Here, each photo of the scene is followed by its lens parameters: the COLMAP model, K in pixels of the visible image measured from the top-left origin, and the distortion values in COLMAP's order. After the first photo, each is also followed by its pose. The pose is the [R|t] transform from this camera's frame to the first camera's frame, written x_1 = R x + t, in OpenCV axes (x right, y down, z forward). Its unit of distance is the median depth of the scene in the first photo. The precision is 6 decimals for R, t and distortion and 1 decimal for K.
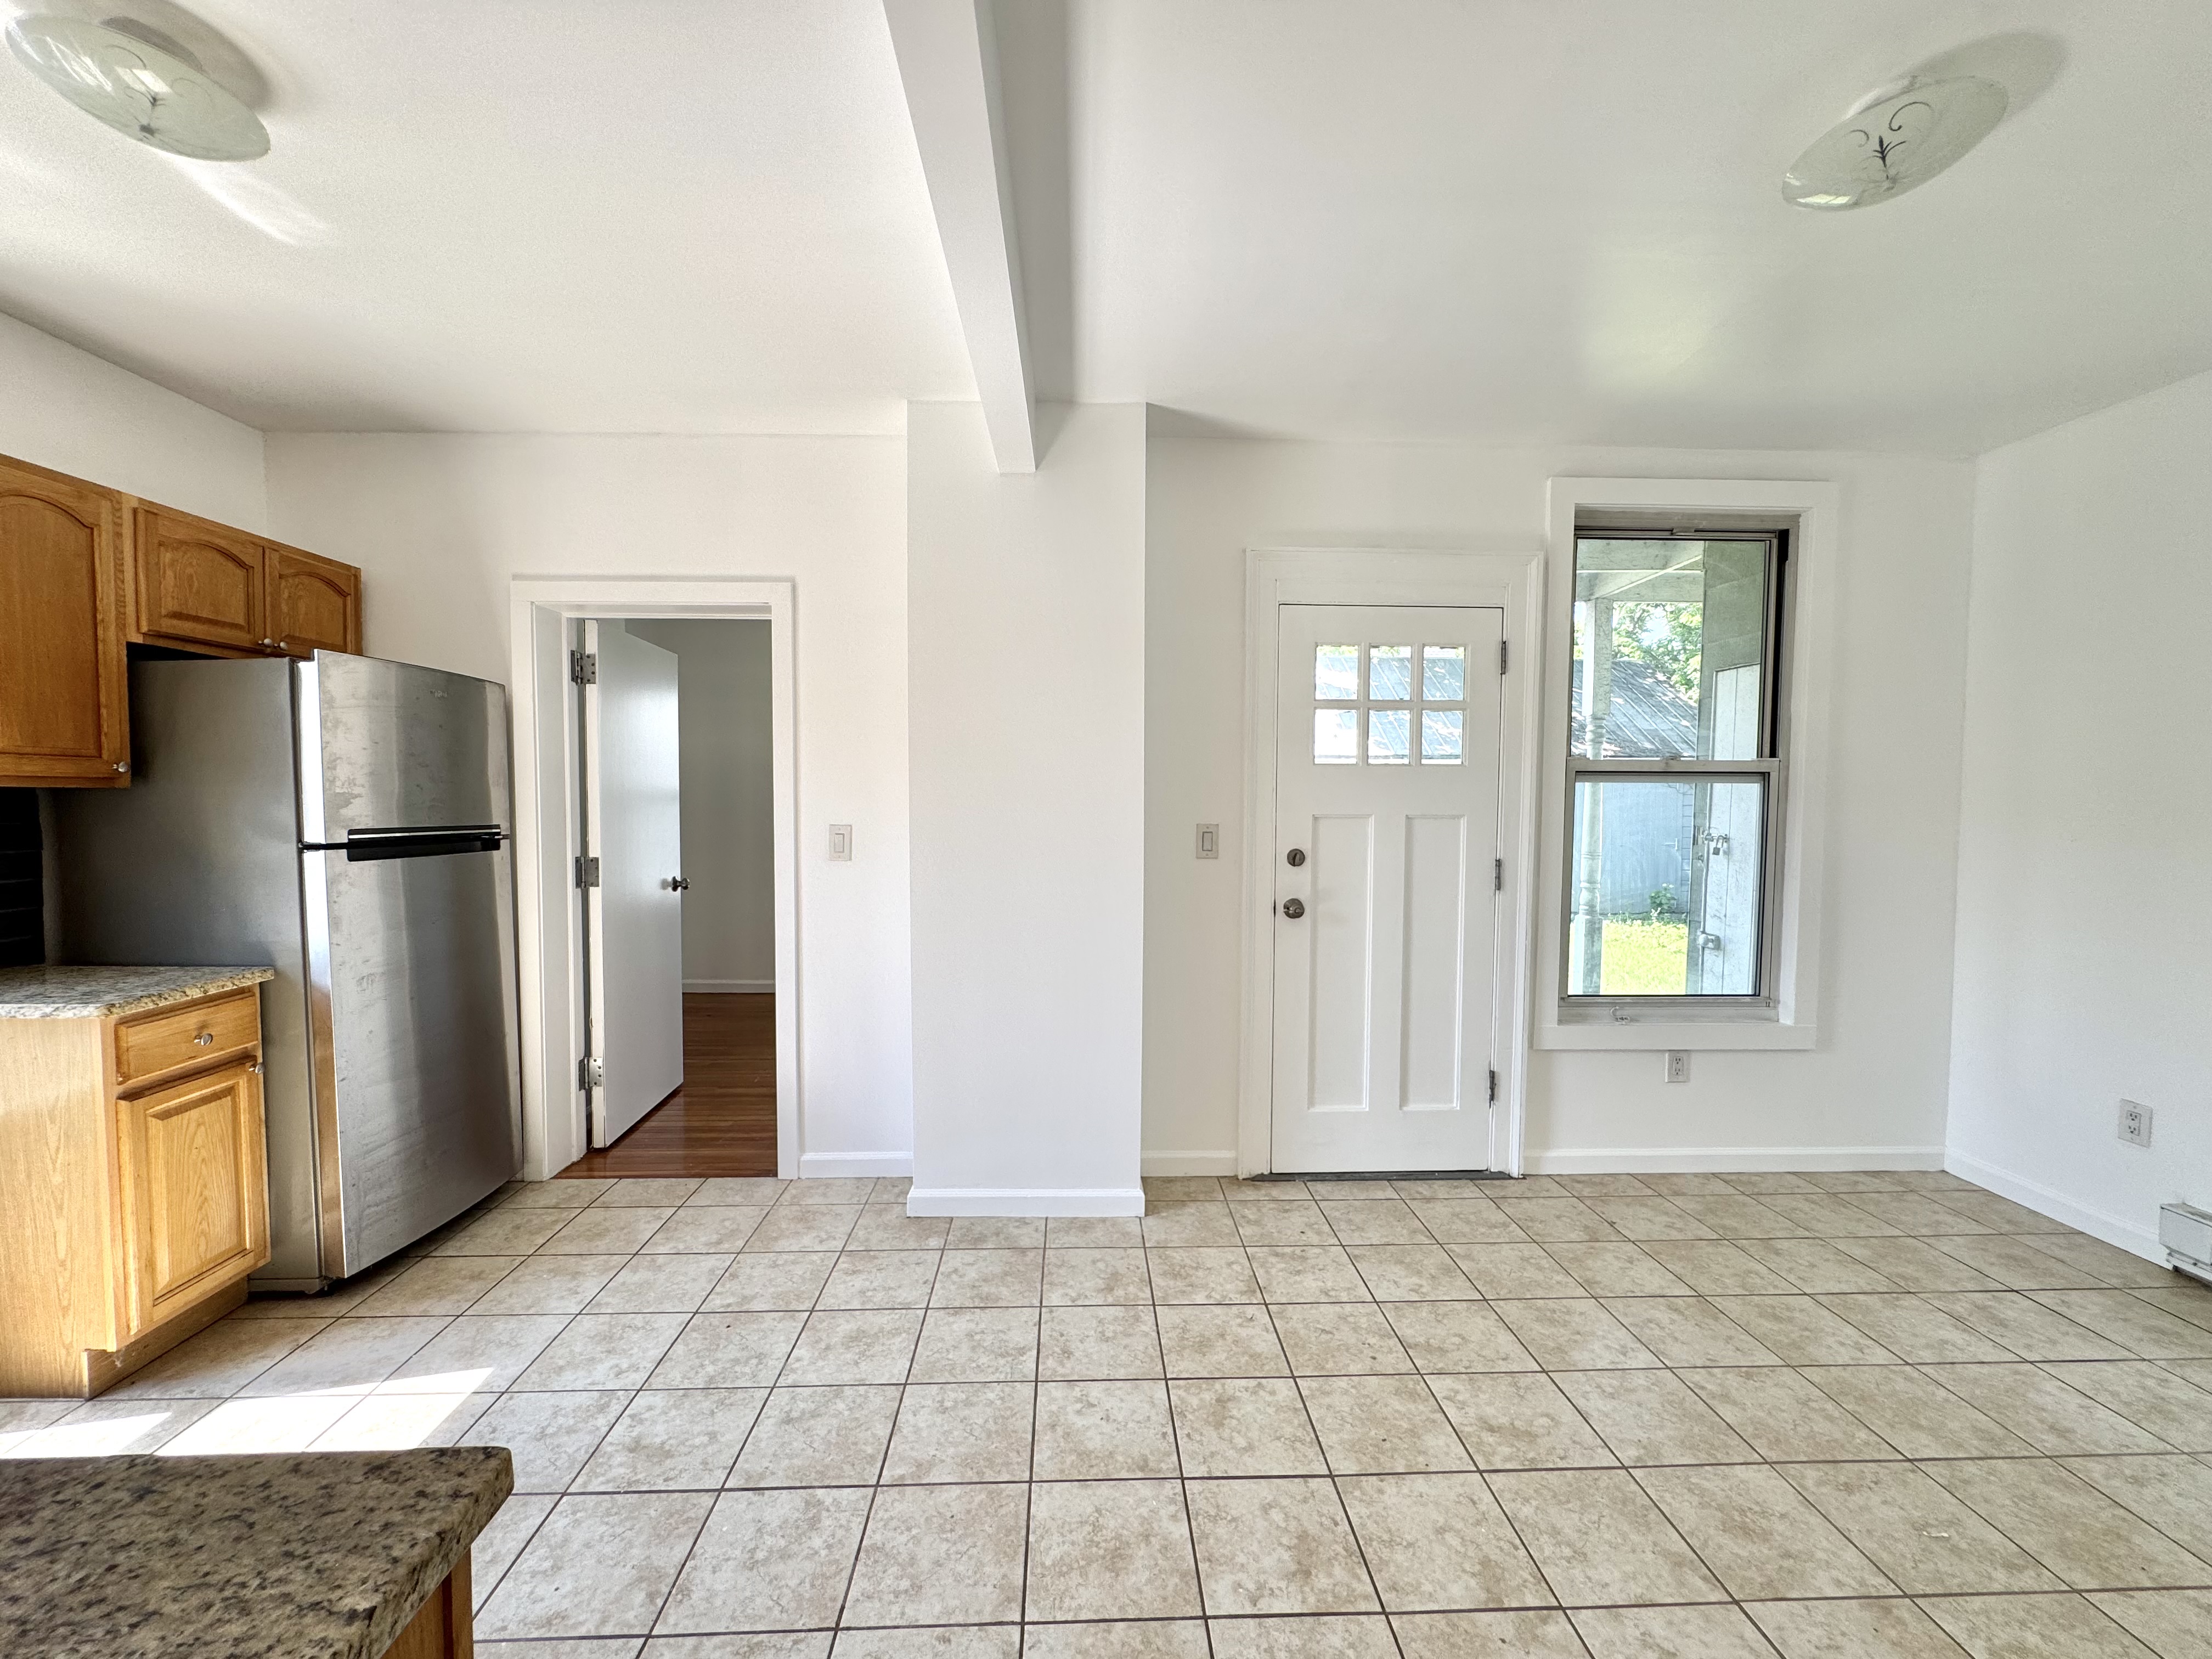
lens RADIAL K [[883.2, 0, 1106.7], [0, 883.2, 827.9], [0, 0, 1]] dist [-0.002364, 0.000321]
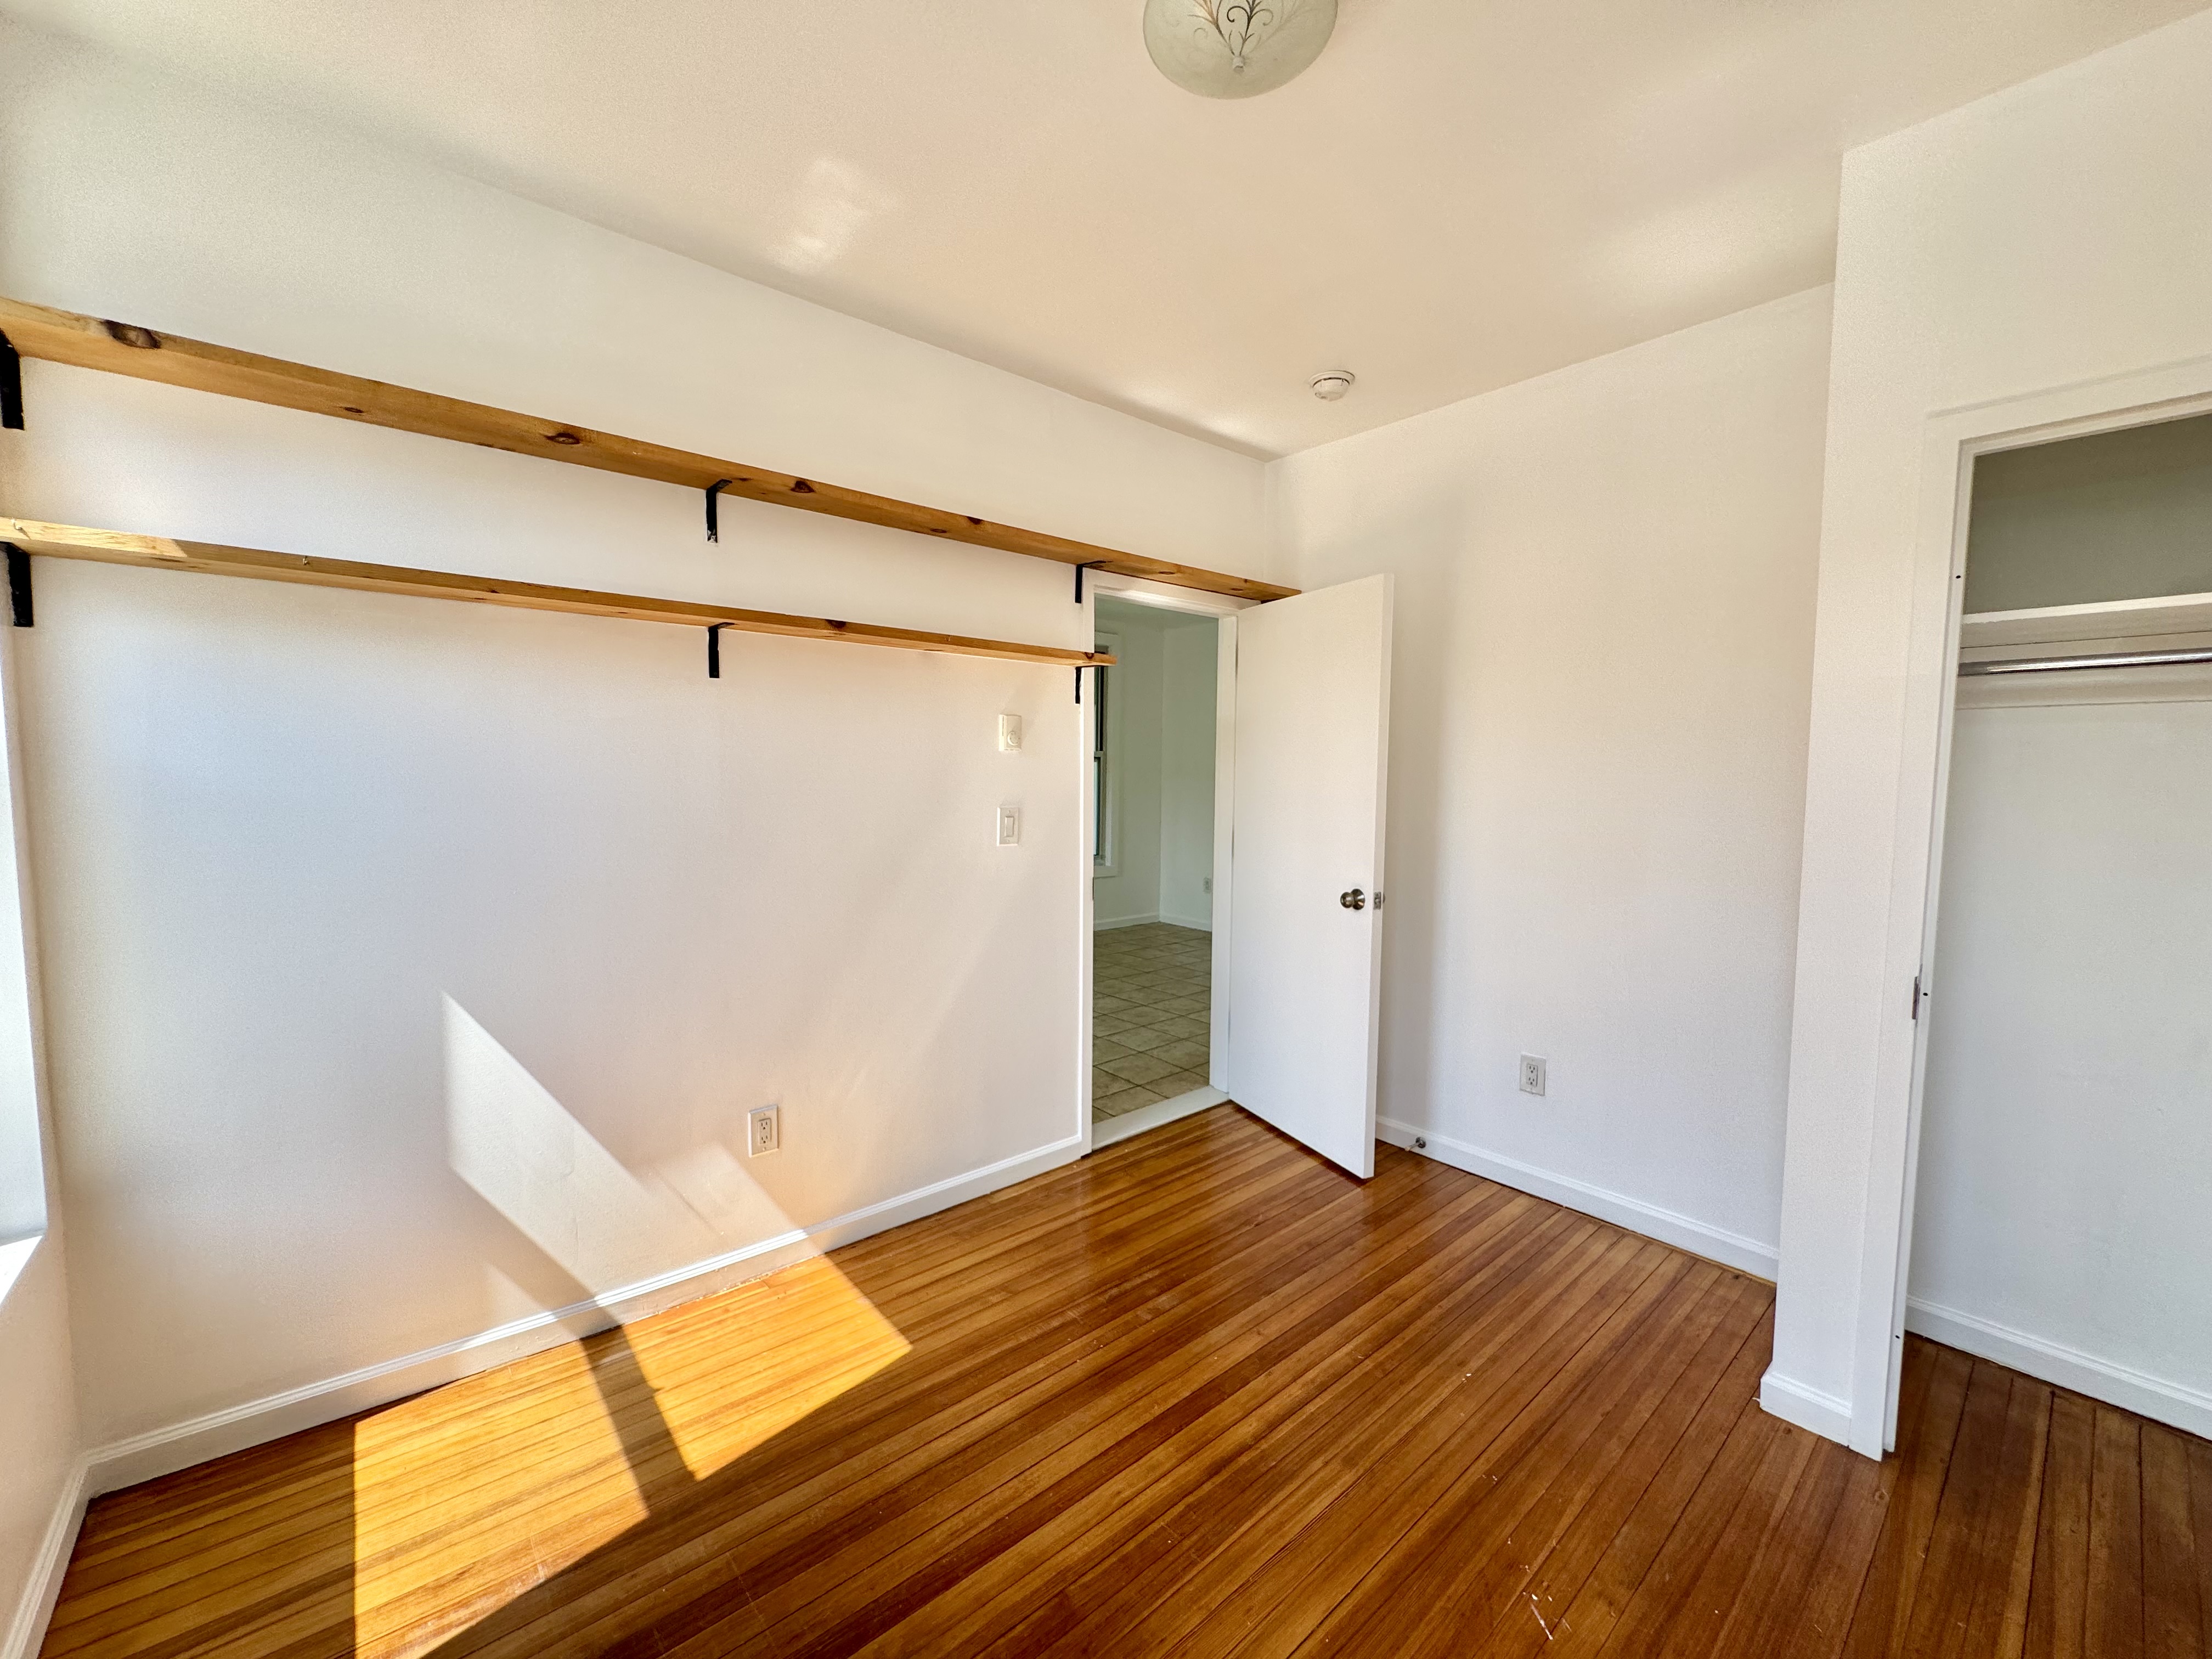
lens RADIAL K [[883.2, 0, 1106.7], [0, 883.2, 827.9], [0, 0, 1]] dist [-0.002364, 0.000321]
pose [[0.776238, -0.042059, 0.629036, -0.886129], [0.018185, 0.998851, 0.044346, 0.025279], [-0.630178, -0.022984, 0.776110, -1.025389]]
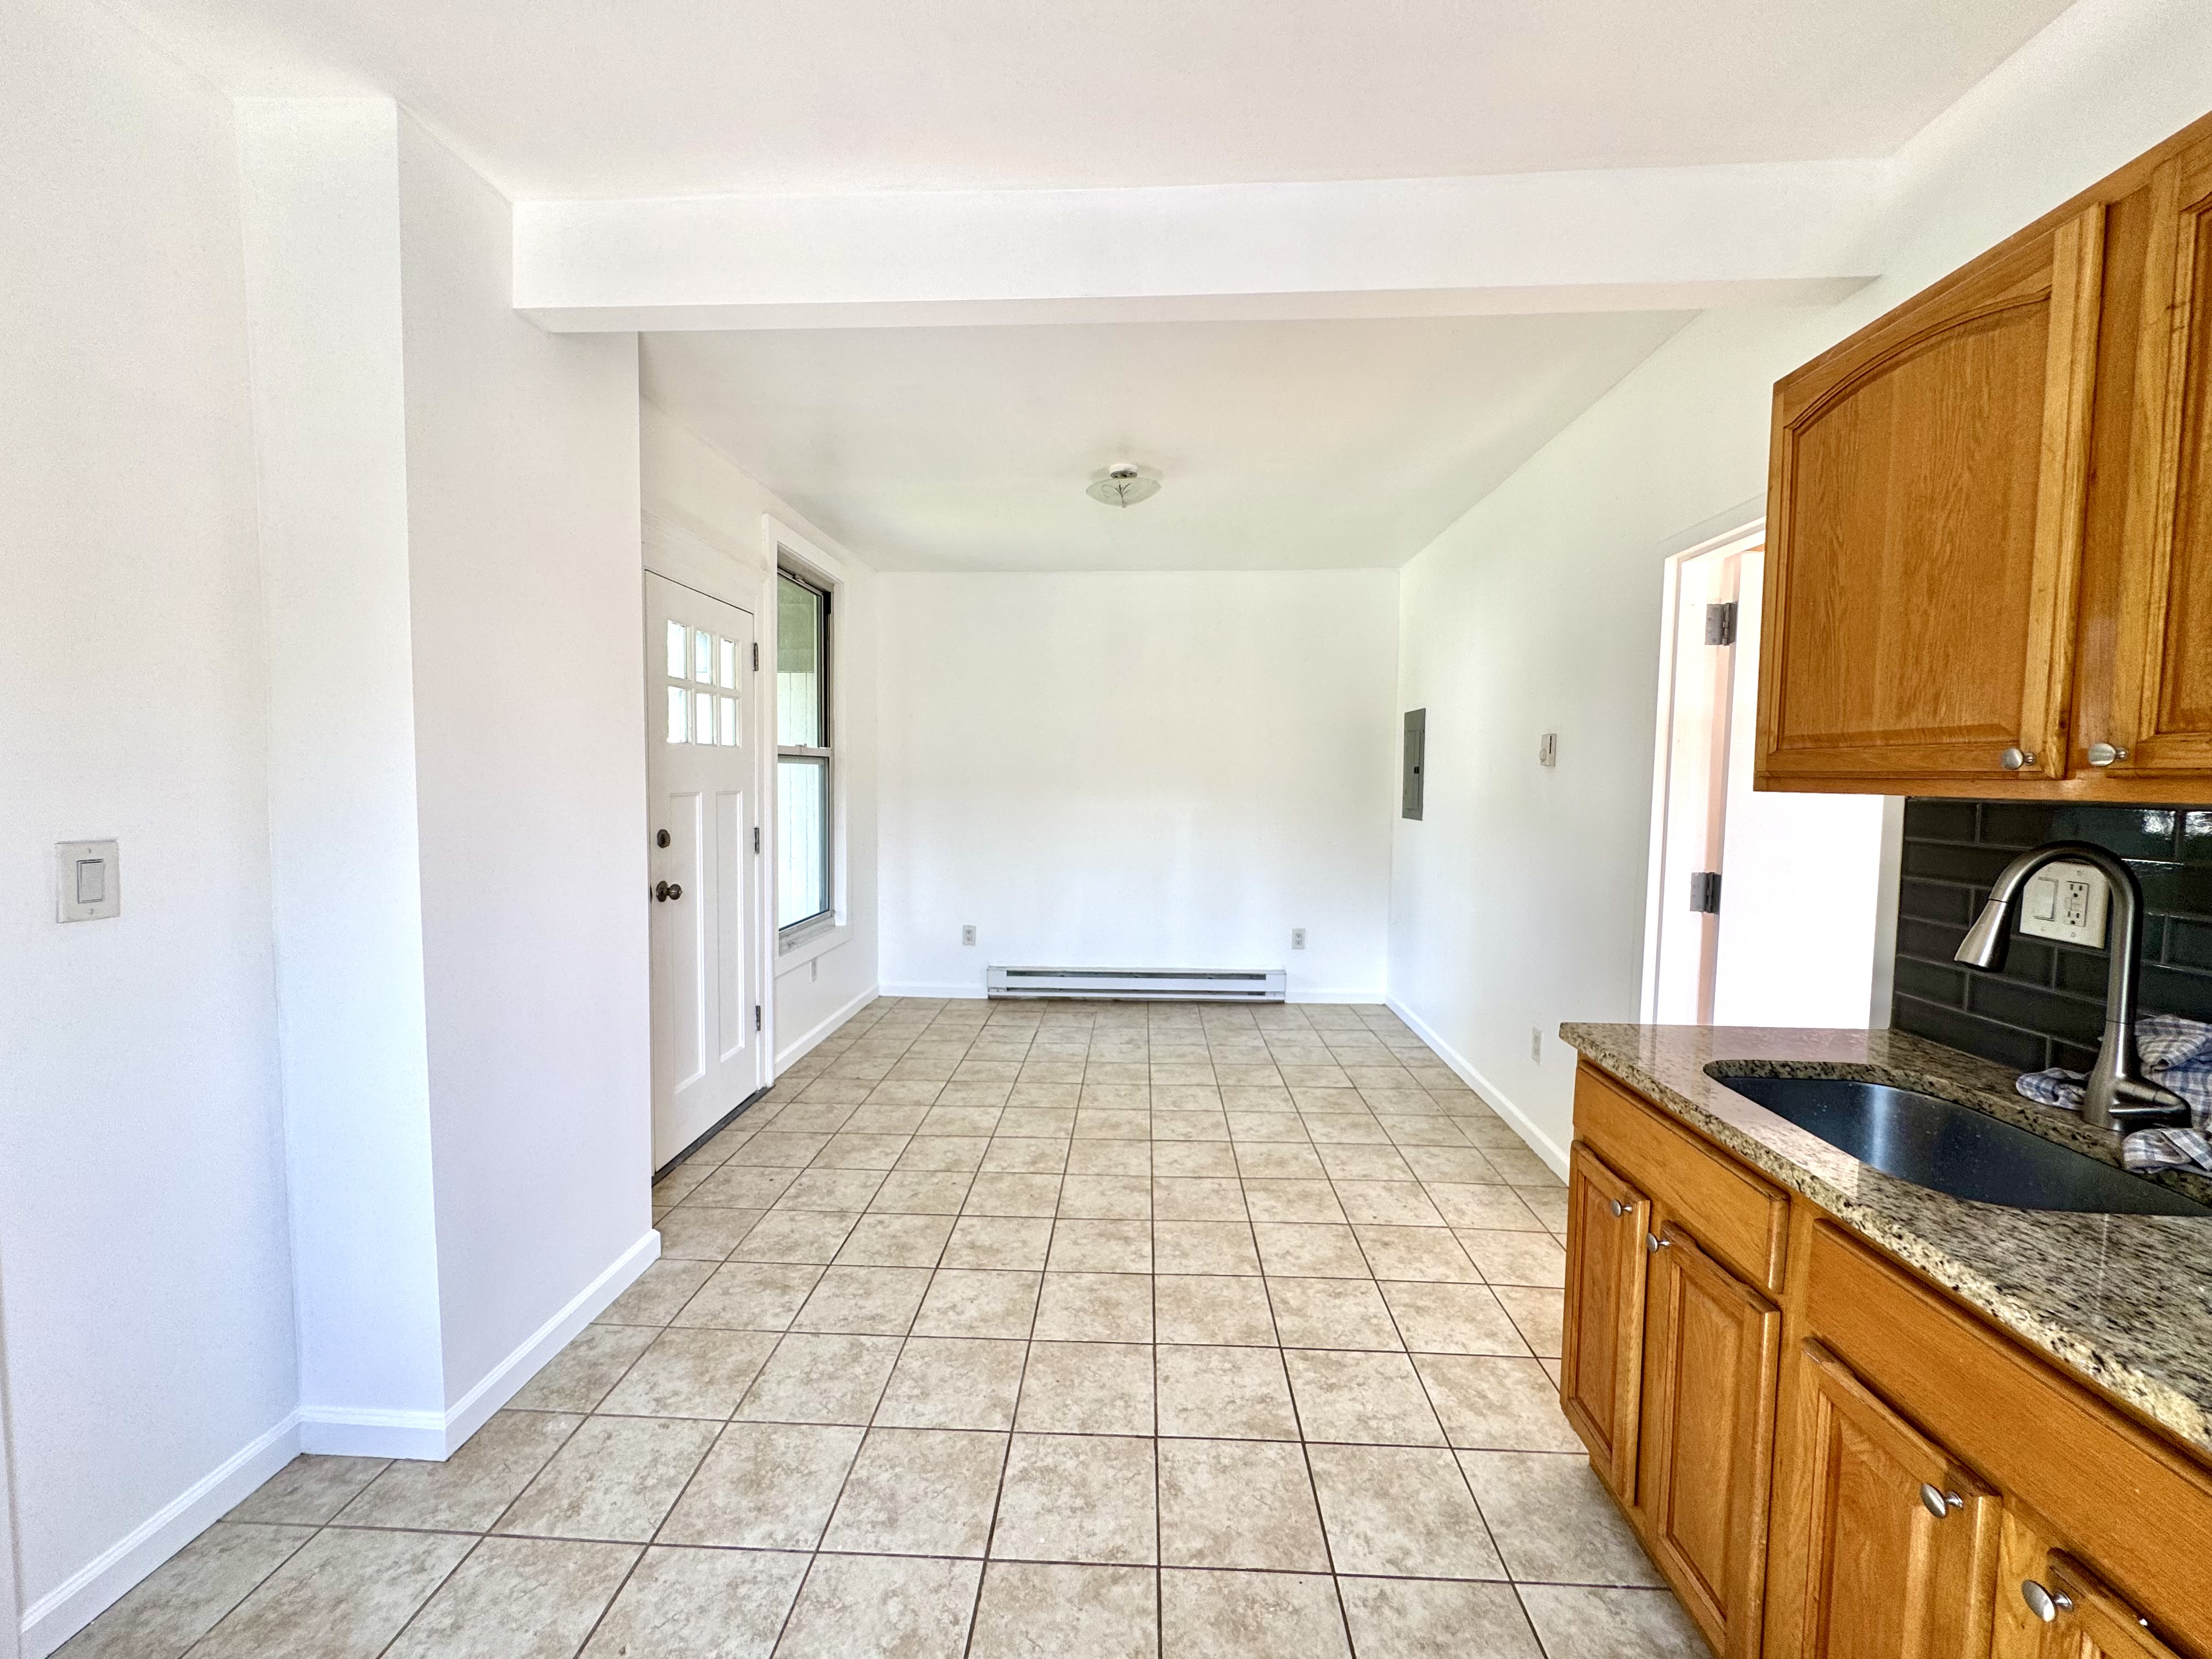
lens RADIAL K [[883.2, 0, 1106.7], [0, 883.2, 827.9], [0, 0, 1]] dist [-0.002364, 0.000321]
pose [[0.082799, -0.063171, 0.994562, -0.859400], [0.026778, 0.997770, 0.061146, -0.029569], [-0.996206, 0.021570, 0.084306, 0.530837]]
